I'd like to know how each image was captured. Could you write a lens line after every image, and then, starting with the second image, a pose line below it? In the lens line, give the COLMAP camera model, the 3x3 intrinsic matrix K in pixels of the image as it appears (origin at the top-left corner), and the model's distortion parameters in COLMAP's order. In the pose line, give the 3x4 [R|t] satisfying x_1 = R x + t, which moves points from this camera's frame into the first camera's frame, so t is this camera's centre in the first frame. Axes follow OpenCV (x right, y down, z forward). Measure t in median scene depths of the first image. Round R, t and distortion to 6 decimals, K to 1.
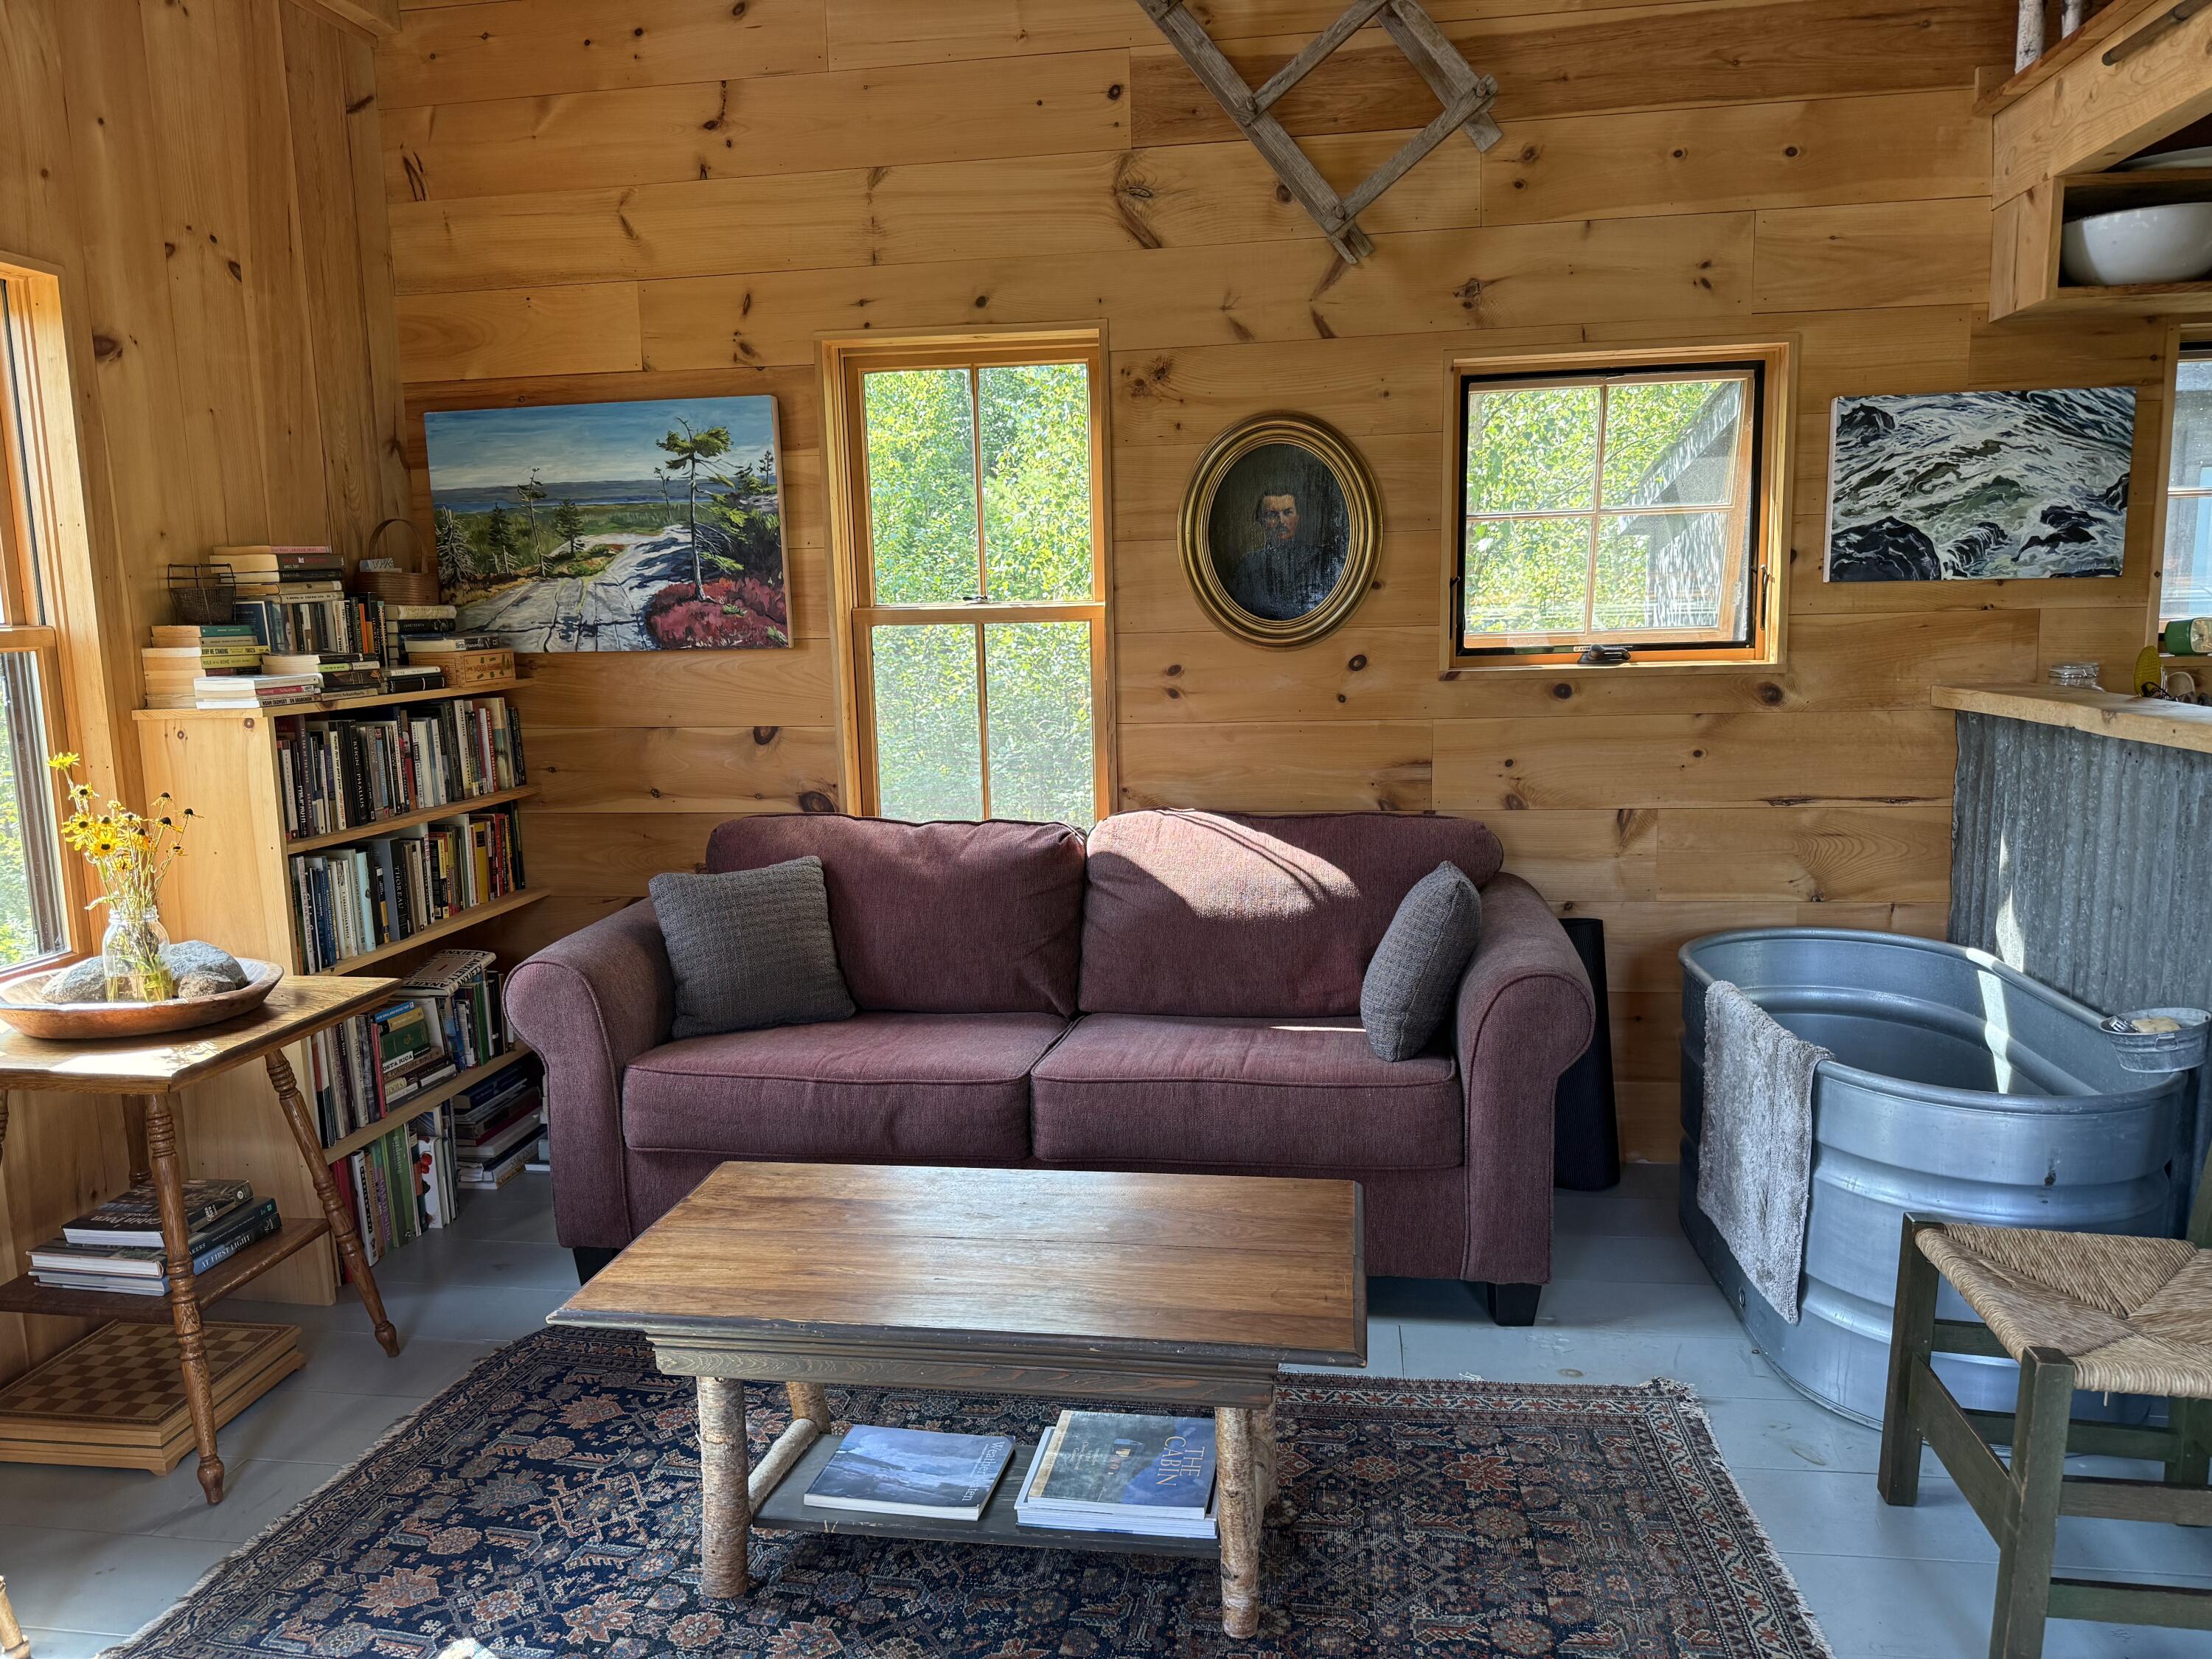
lens RADIAL K [[1533.8, 0, 1110.7], [0, 1533.8, 850.7], [0, 0, 1]] dist [0.002867, -0.029659]
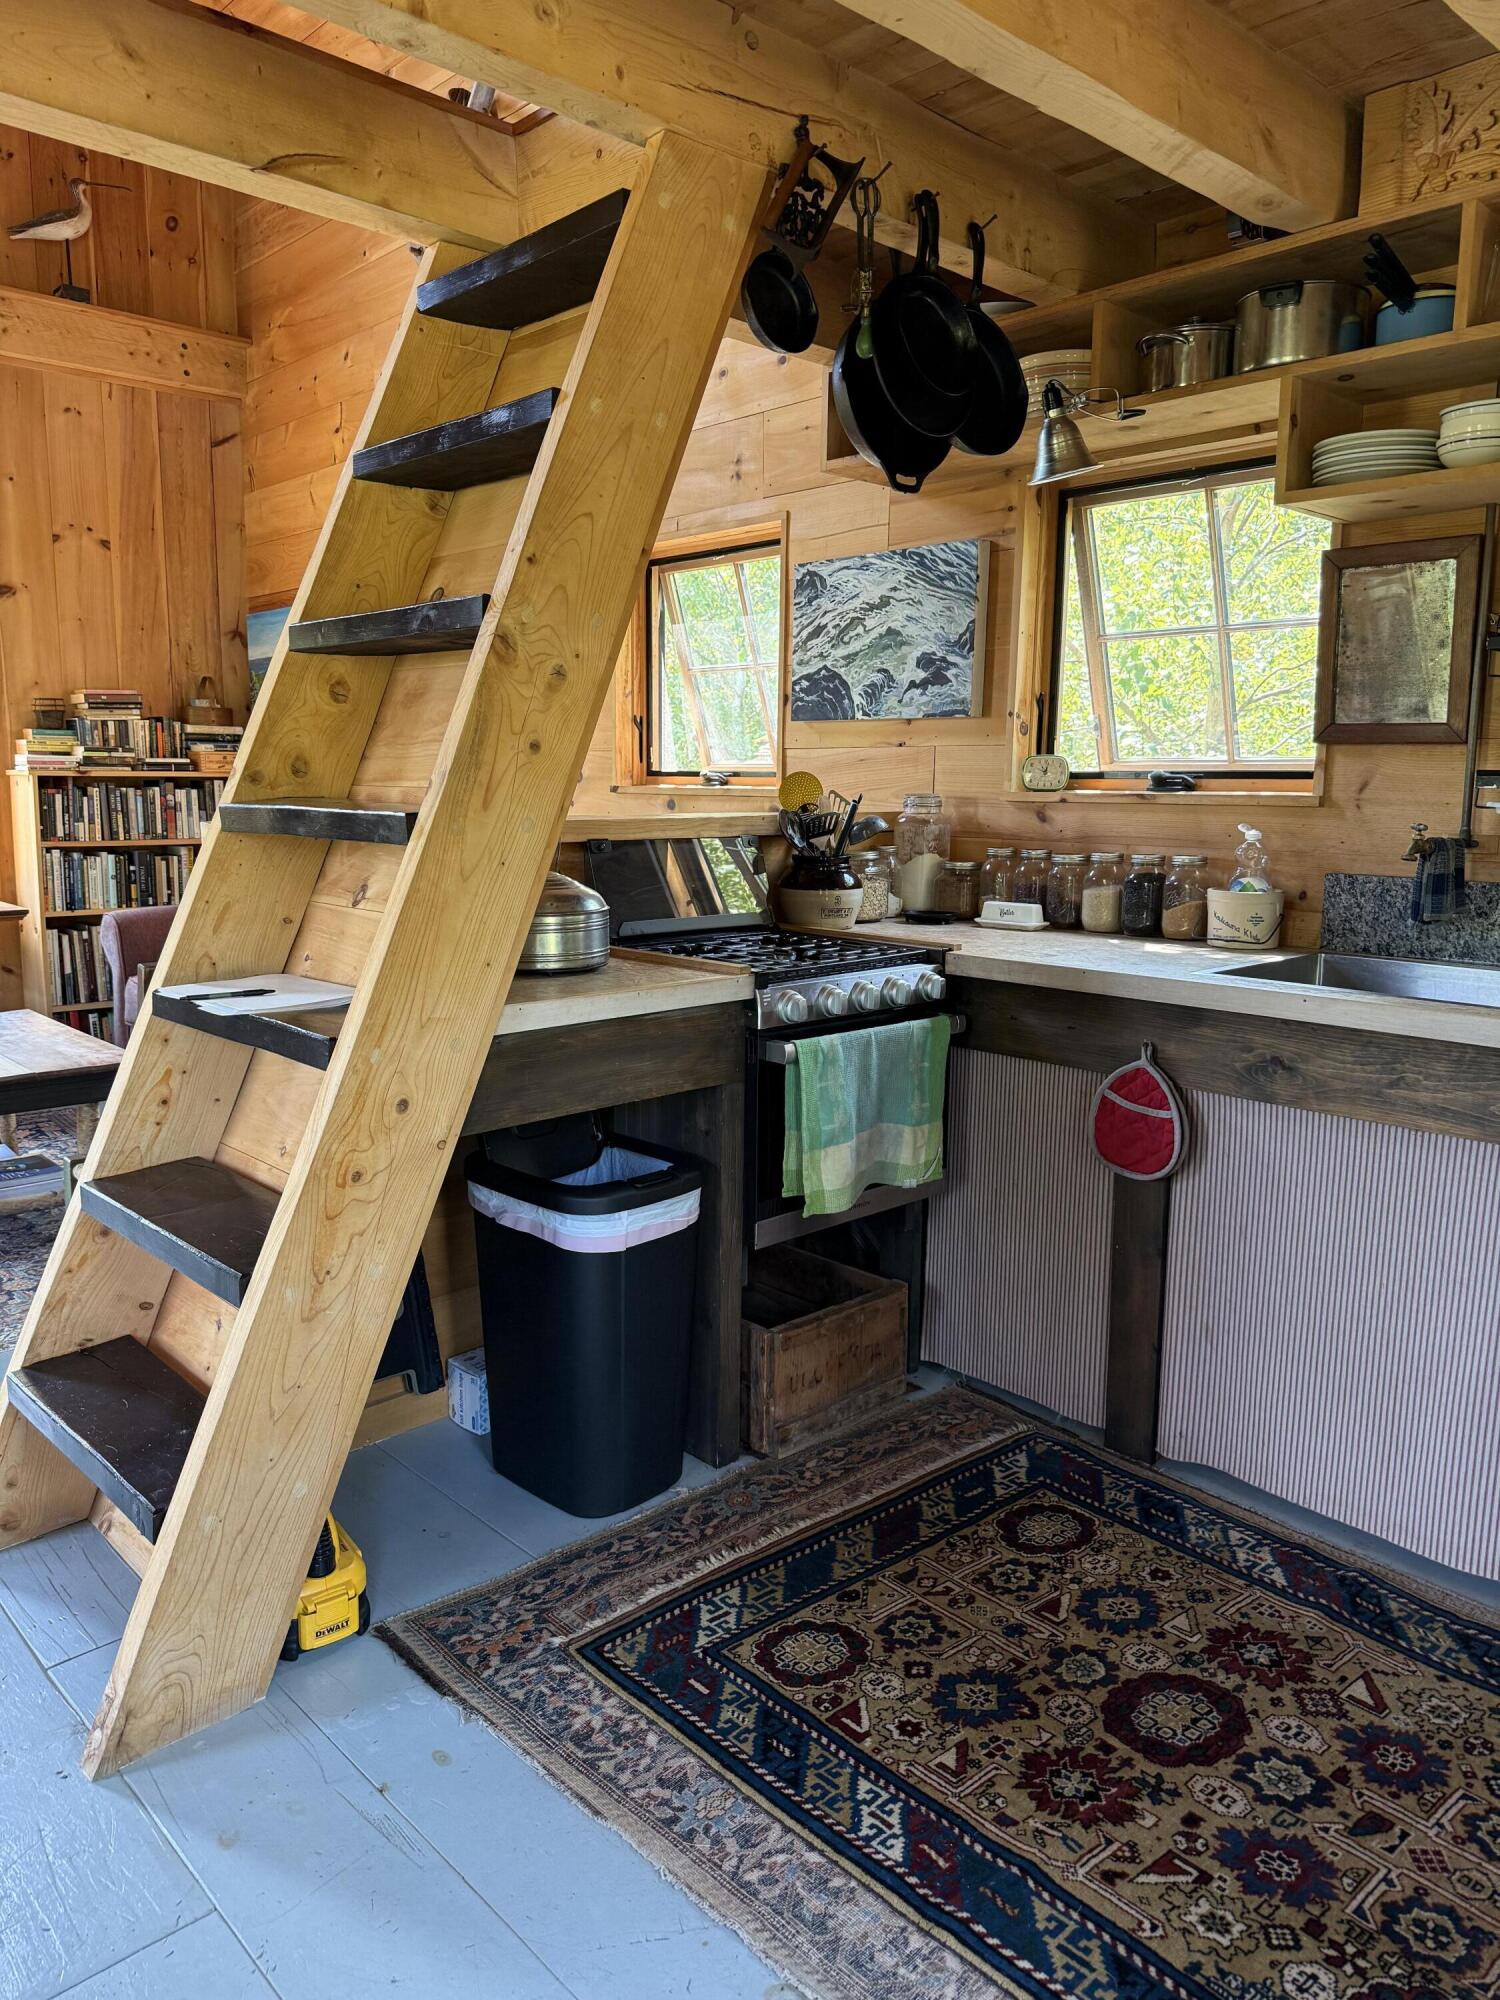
lens RADIAL K [[1386.8, 0, 744.4], [0, 1386.8, 1007.1], [0, 0, 1]] dist [0.002867, -0.029659]
pose [[0.782527, 0.138539, -0.607008, 1.154331], [-0.131862, 0.989691, 0.055890, -0.010817], [0.608494, 0.036306, 0.792728, 0.134607]]
